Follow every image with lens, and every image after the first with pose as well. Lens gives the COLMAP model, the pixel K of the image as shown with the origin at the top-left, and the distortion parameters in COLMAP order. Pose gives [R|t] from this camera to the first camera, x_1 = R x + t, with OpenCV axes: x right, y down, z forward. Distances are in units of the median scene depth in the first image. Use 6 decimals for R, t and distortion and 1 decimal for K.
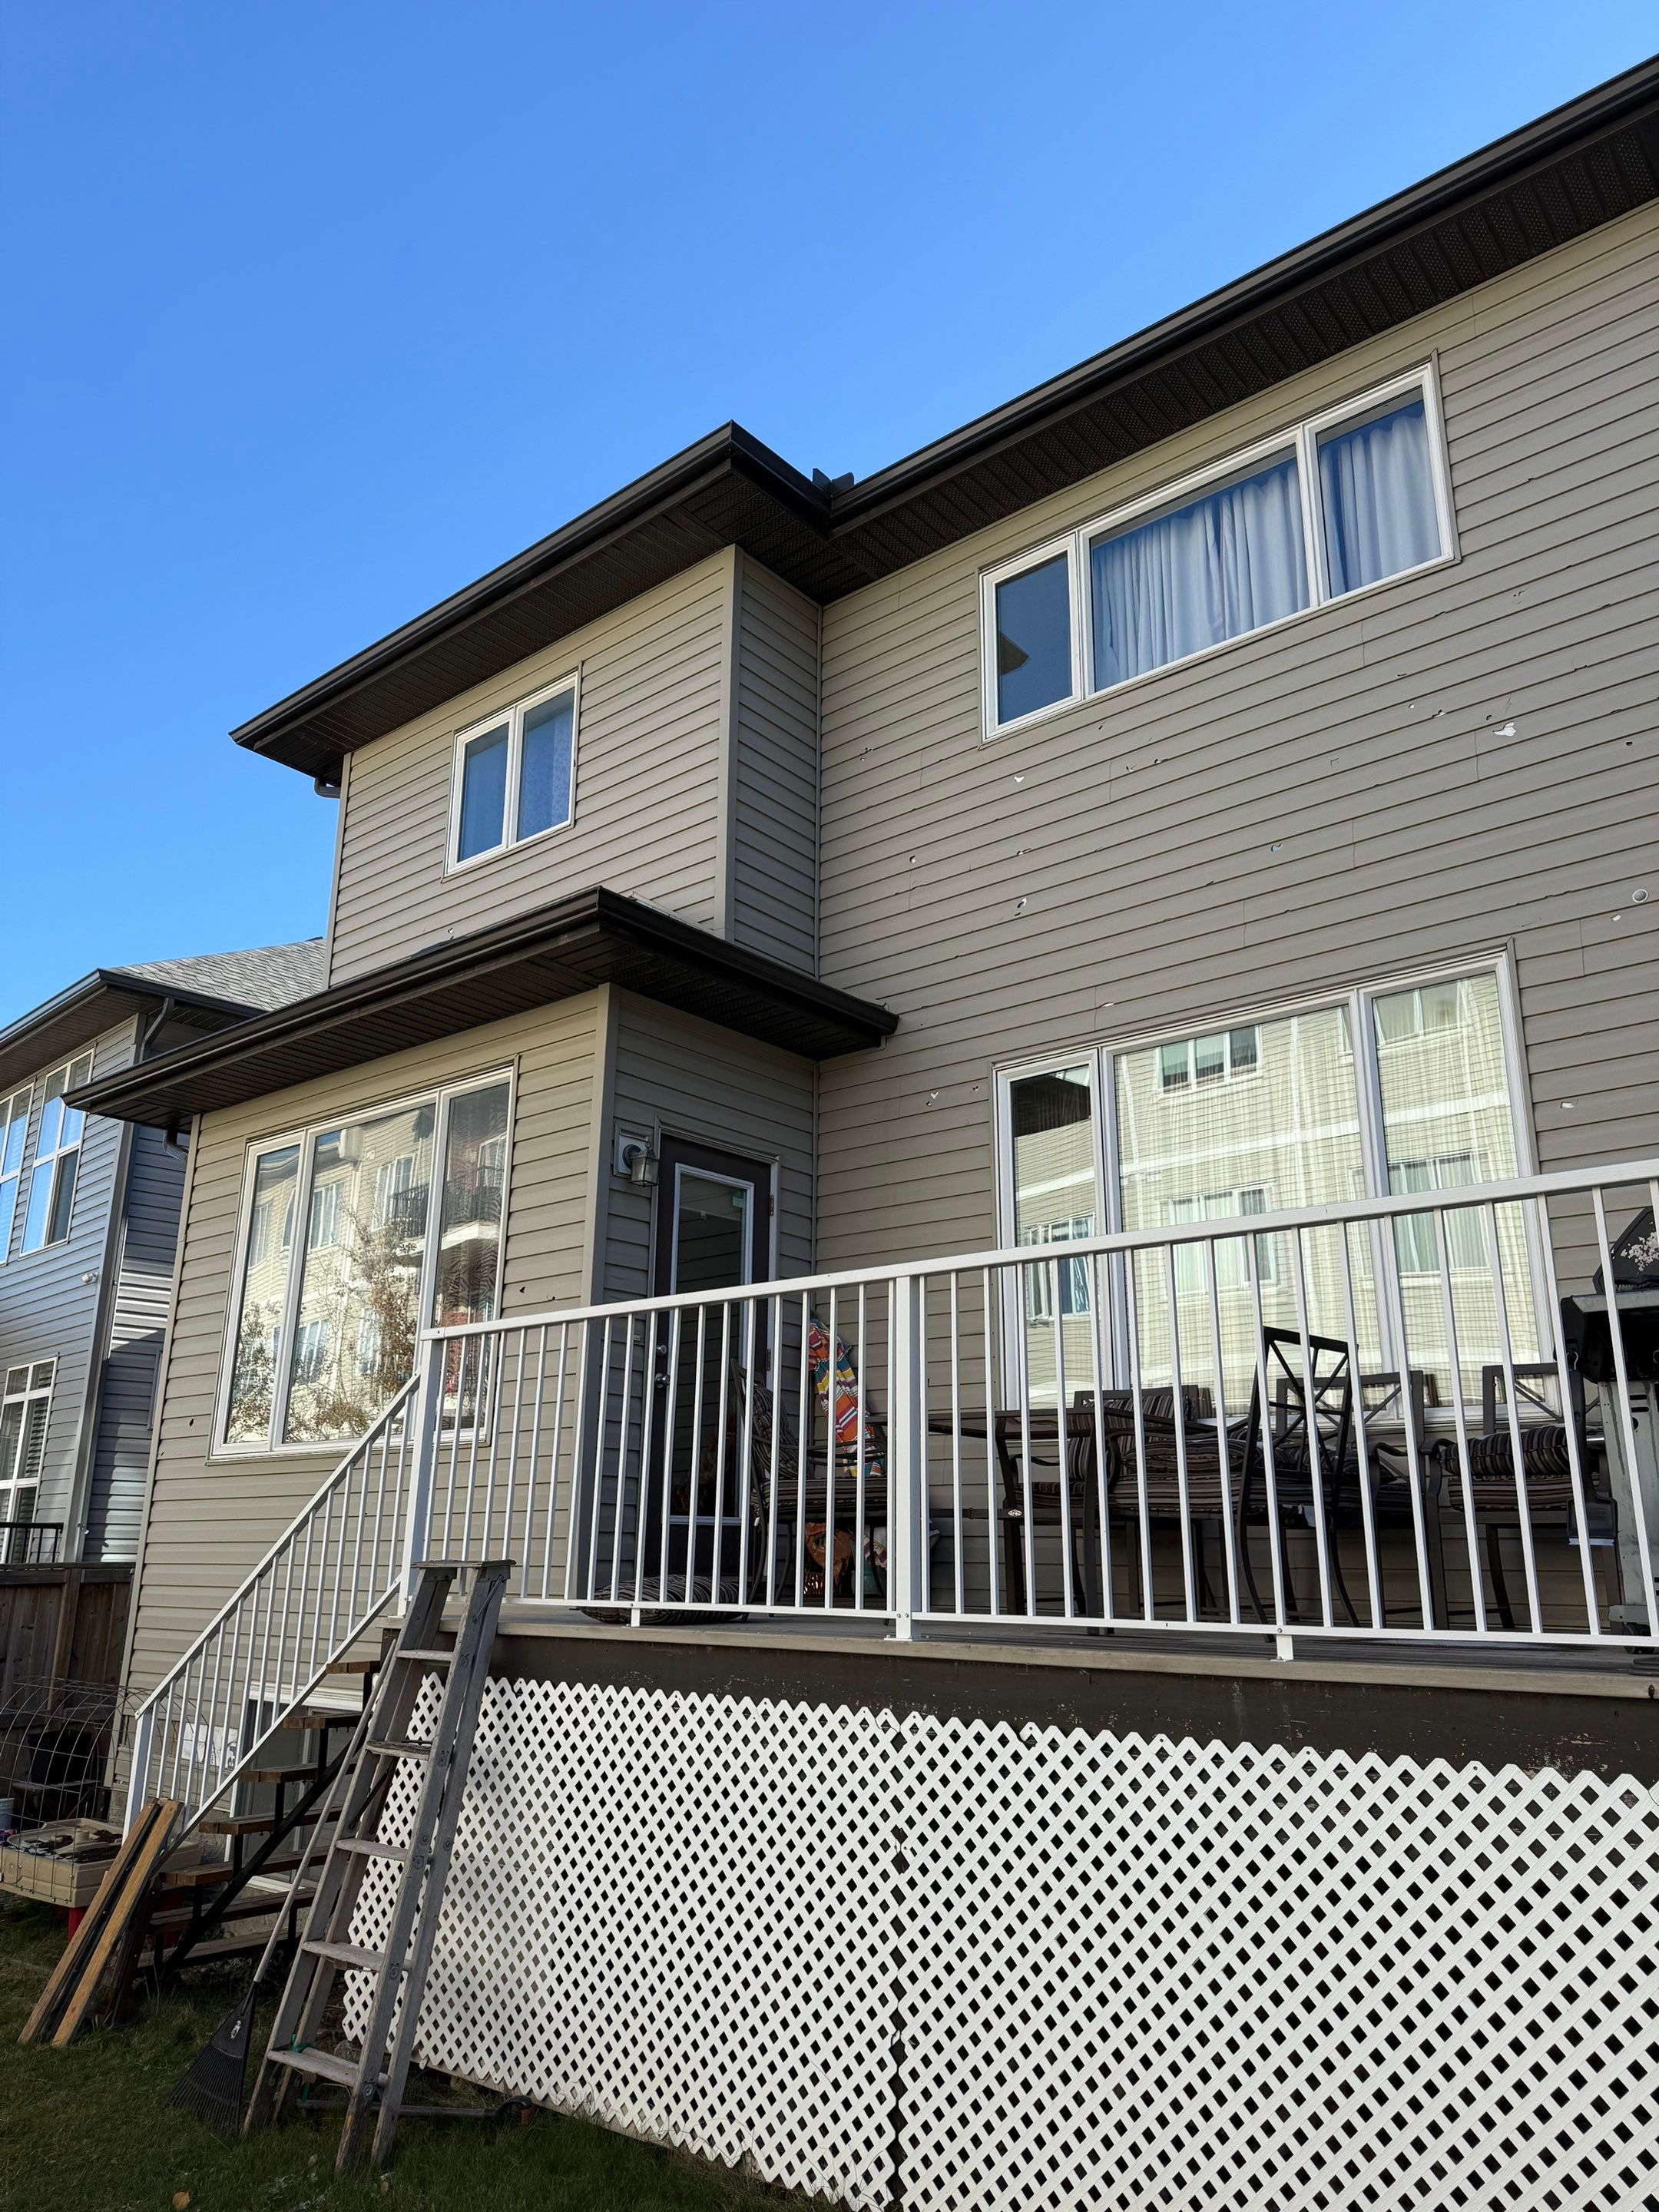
lens RADIAL K [[1600.0, 0, 829.5], [0, 1600.0, 1106.0], [0, 0, 1]] dist [0.012431, -0.005649]
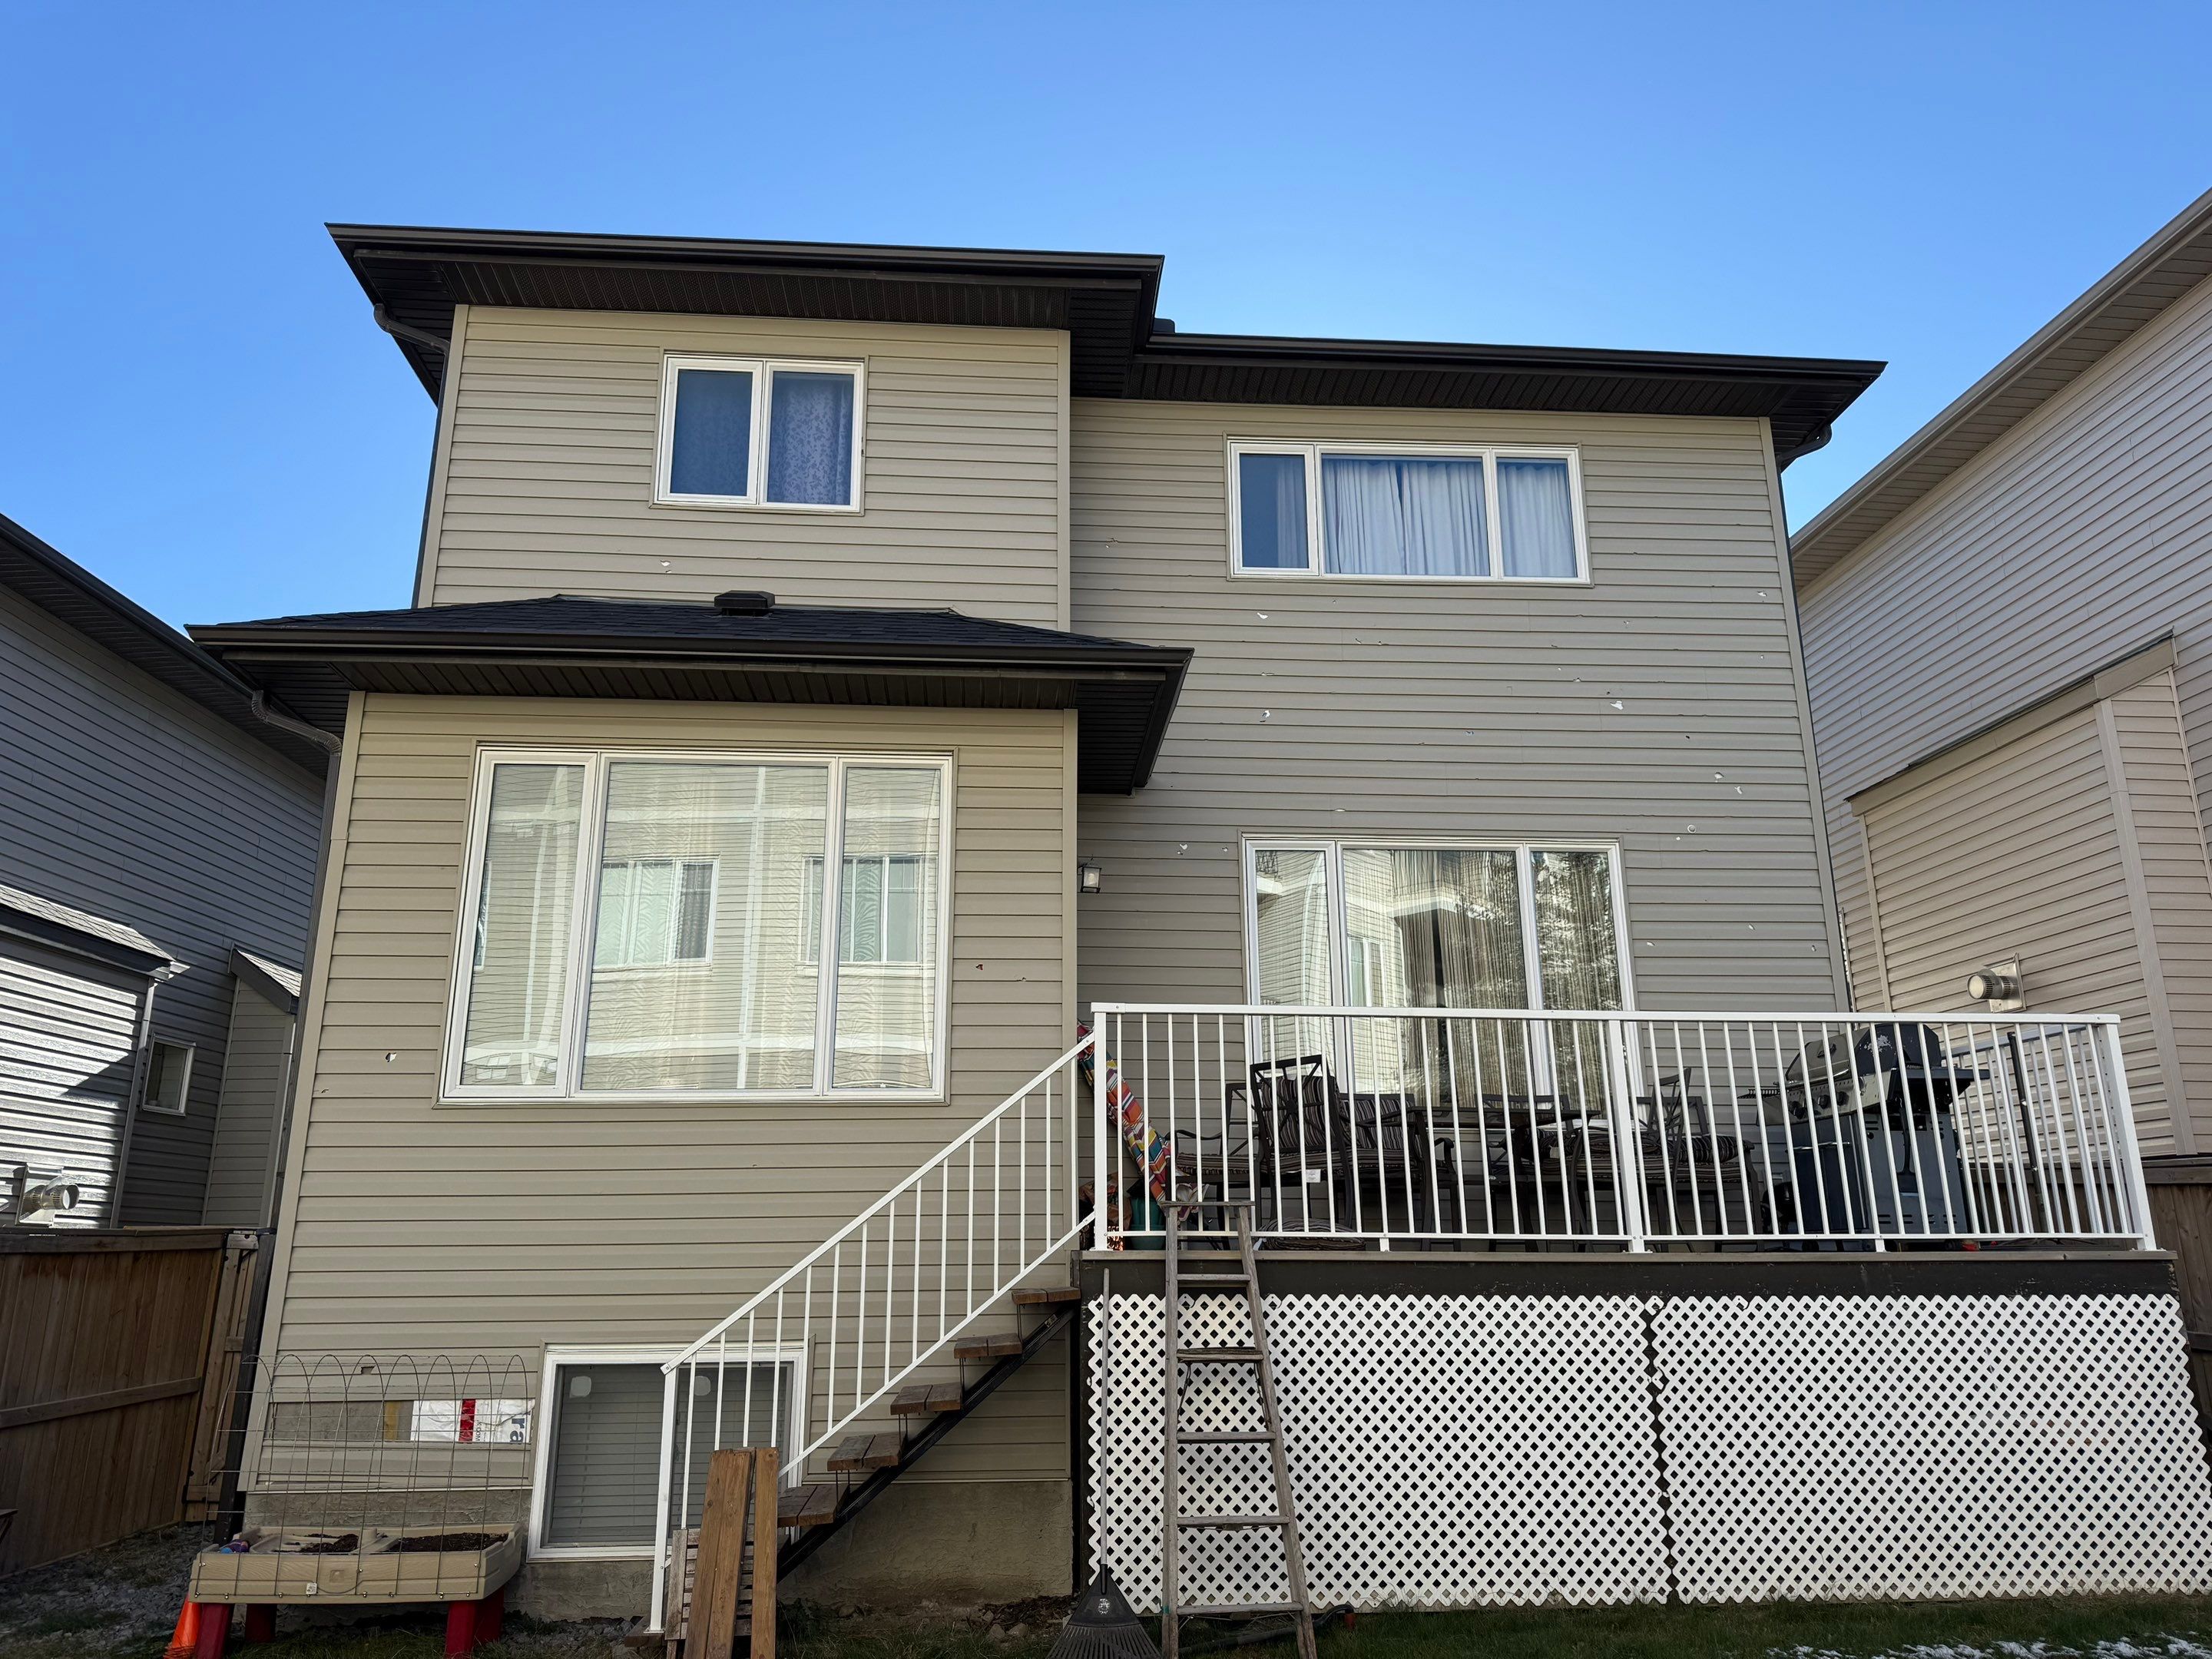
lens RADIAL K [[1600.0, 0, 1106.0], [0, 1600.0, 829.5], [0, 0, 1]] dist [0.012431, -0.005649]
pose [[0.702357, 0.177472, 0.689346, -0.977874], [-0.184146, 0.980756, -0.064874, 0.083926], [-0.687593, -0.081375, 0.721522, 0.173333]]
